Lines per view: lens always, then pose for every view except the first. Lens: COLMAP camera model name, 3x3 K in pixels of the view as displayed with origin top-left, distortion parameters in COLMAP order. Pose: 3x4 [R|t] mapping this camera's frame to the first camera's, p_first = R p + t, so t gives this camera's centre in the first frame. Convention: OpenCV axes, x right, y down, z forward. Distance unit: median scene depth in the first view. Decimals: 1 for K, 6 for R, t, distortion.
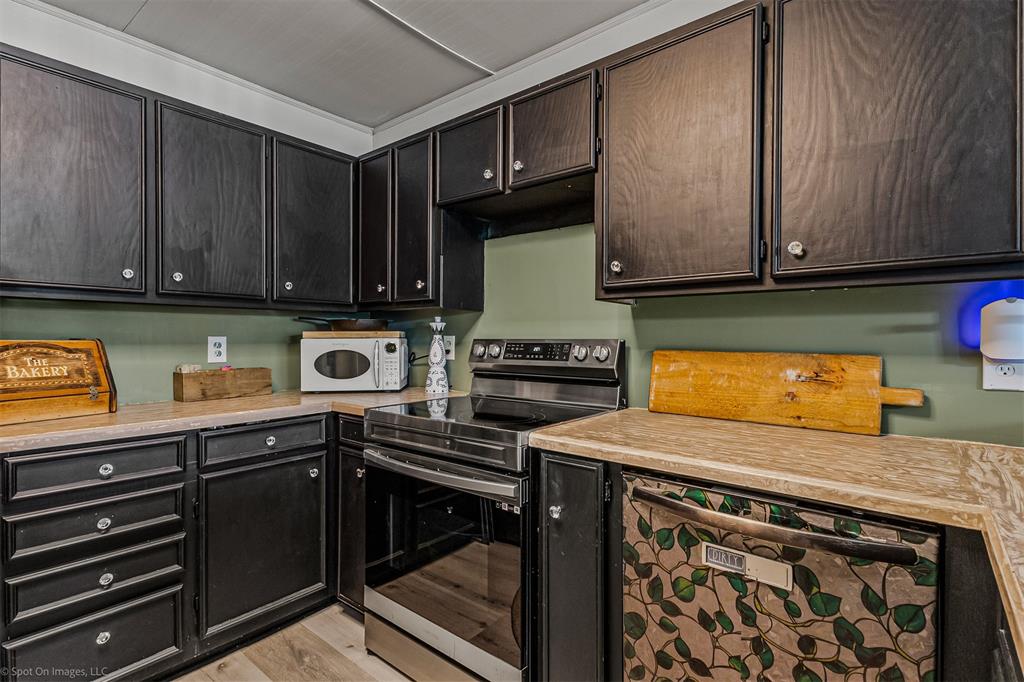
lens RADIAL K [[487.2, 0, 507.0], [0, 487.2, 339.8], [0, 0, 1]] dist [0.009701, -0.000348]
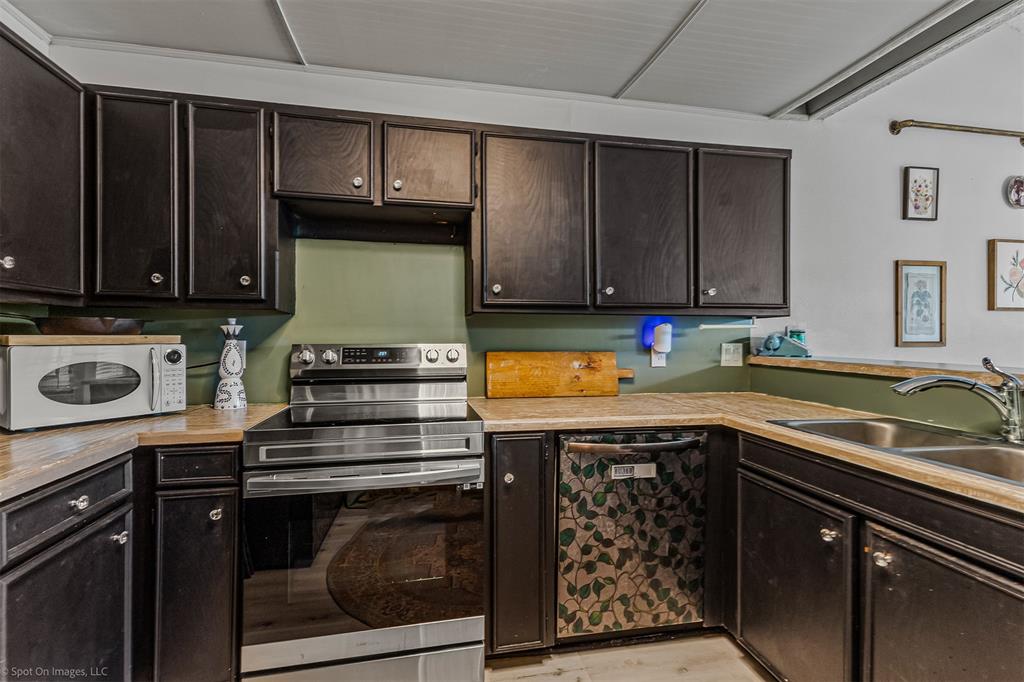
lens RADIAL K [[465.9, 0, 508.7], [0, 465.9, 340.1], [0, 0, 1]] dist [0.011616, -0.001342]
pose [[0.637173, -0.004229, 0.770709, -0.784743], [0.004600, 0.999988, 0.001684, -0.014637], [-0.770707, 0.002472, 0.637185, 0.192064]]
